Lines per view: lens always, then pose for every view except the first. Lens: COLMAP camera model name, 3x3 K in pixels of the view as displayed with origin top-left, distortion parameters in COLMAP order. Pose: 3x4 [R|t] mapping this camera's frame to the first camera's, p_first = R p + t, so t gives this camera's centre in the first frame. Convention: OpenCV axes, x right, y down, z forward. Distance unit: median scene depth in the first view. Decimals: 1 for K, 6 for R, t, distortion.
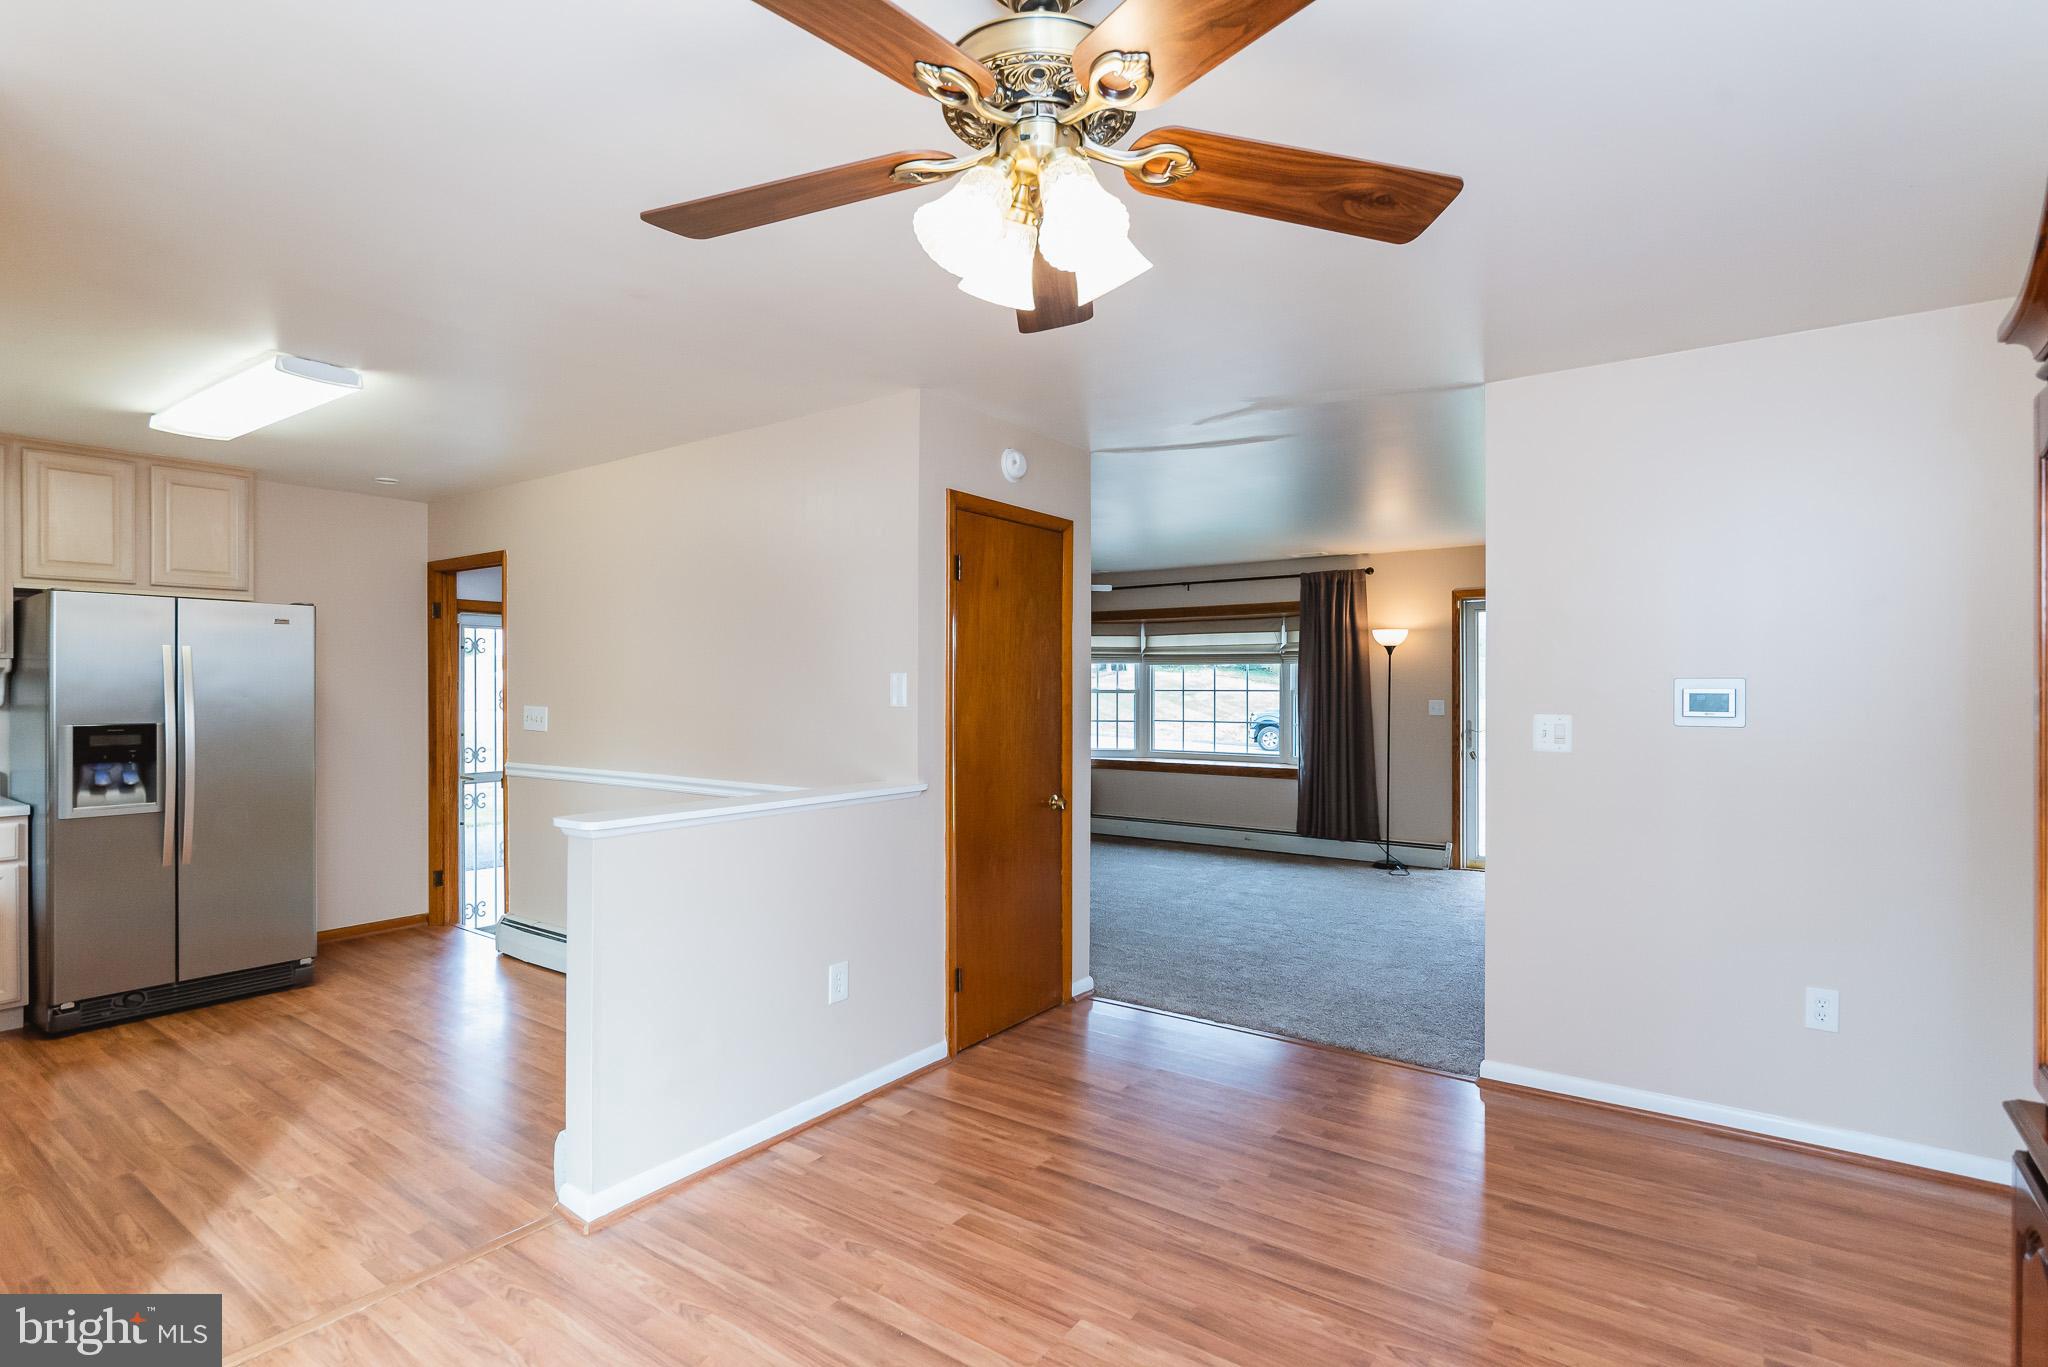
lens RADIAL K [[1016.8, 0, 1024.0], [0, 1016.8, 683.5], [0, 0, 1]] dist [-0.002259, -0.000481]
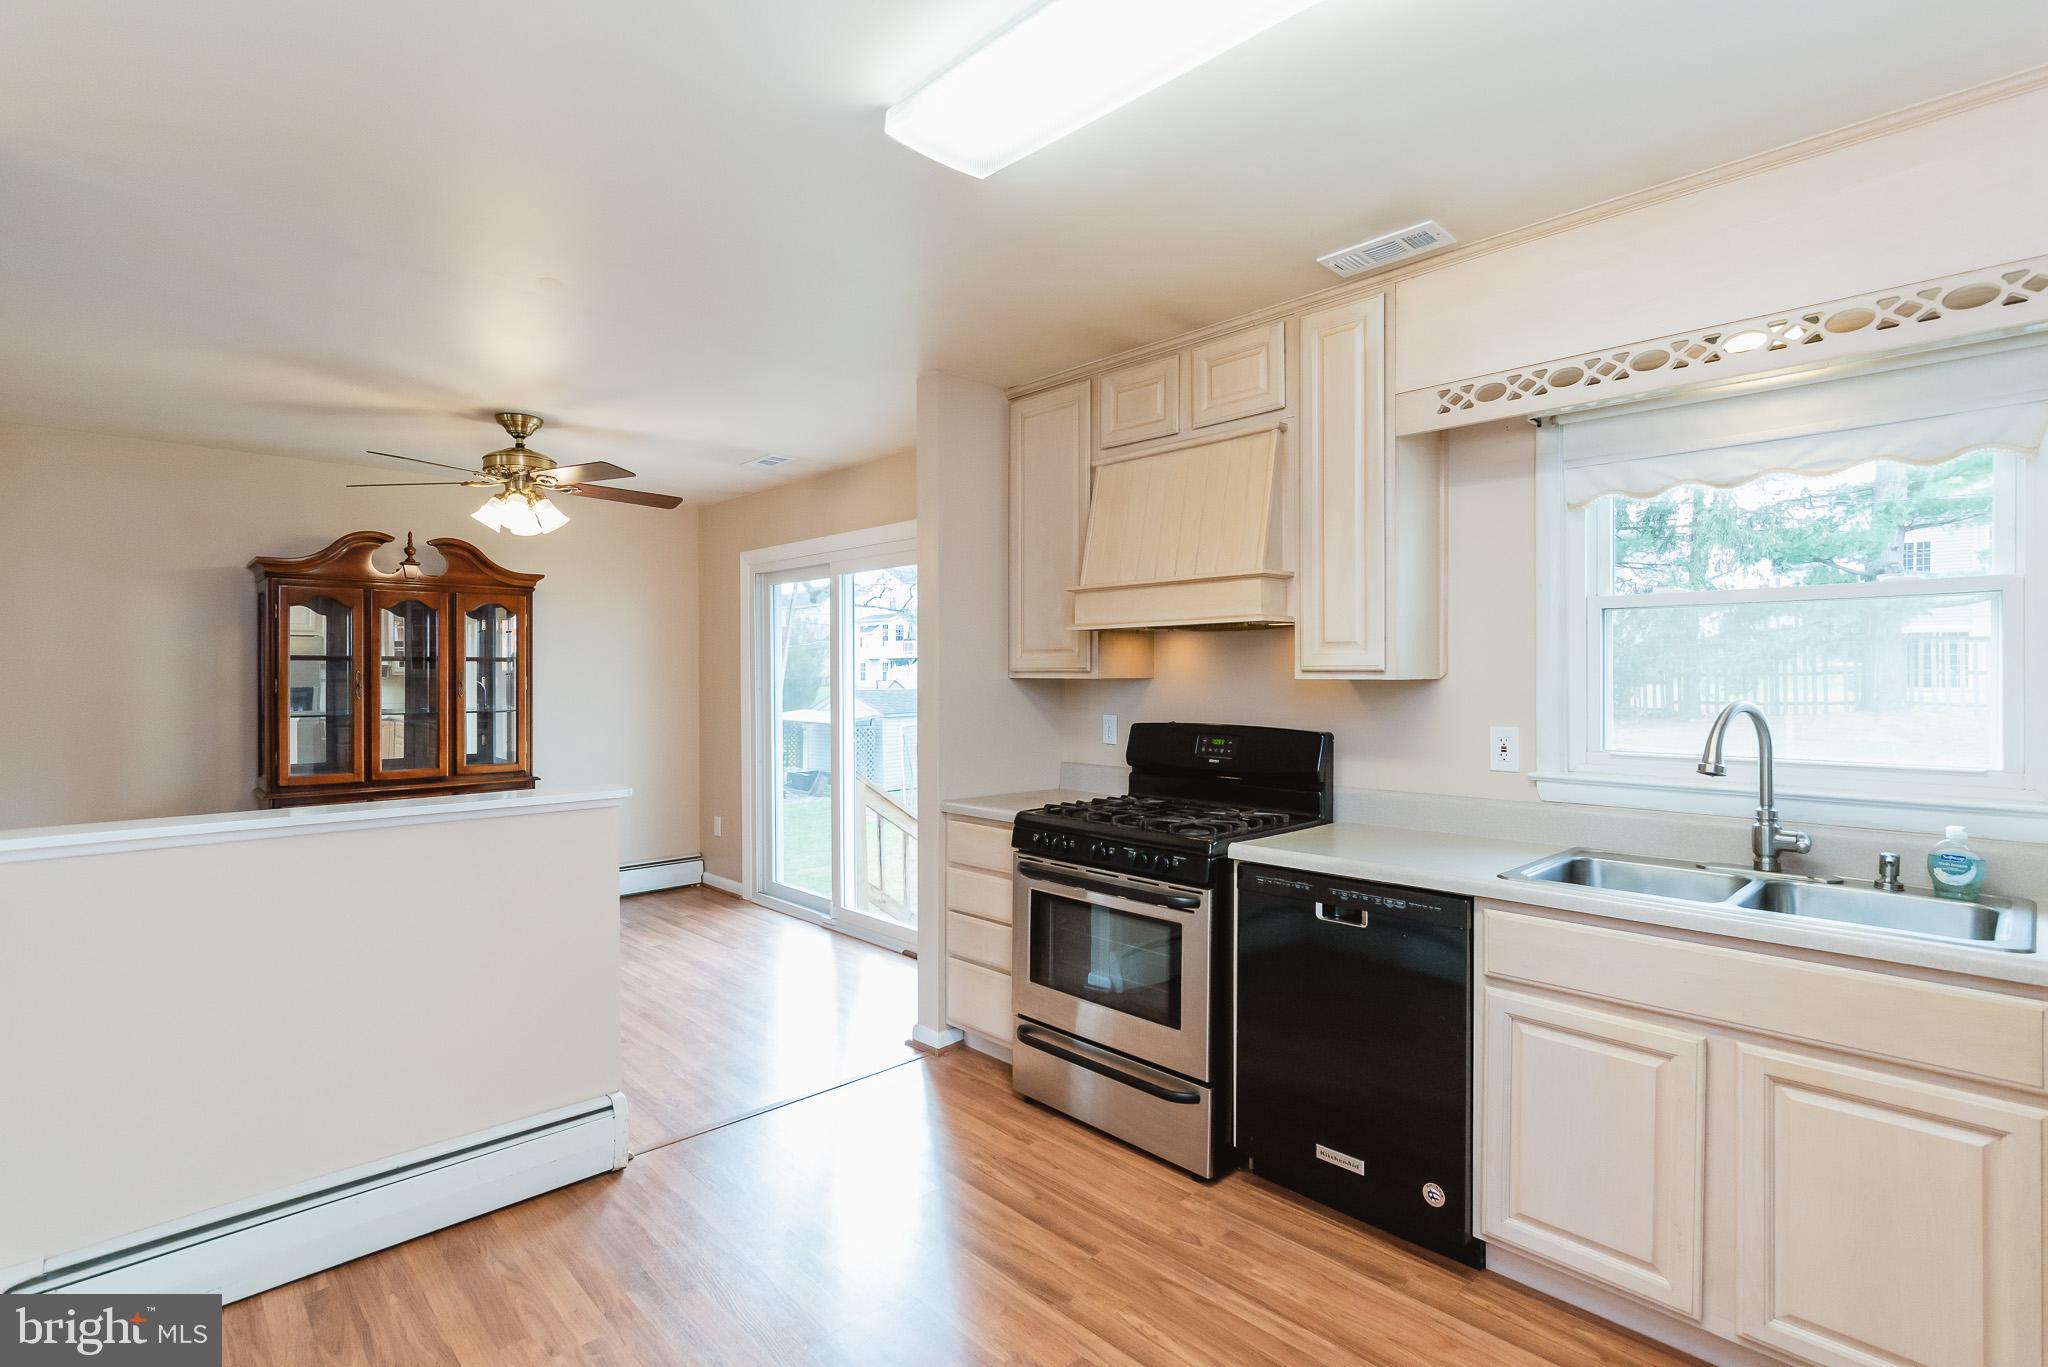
lens RADIAL K [[956.7, 0, 1024.0], [0, 956.7, 683.5], [0, 0, 1]] dist [-0.000178, -0.000005]
pose [[-0.985735, -0.001294, 0.168299, -0.658551], [-0.000292, 0.999982, 0.005977, 0.010608], [-0.168304, 0.005843, -0.985718, 1.219296]]
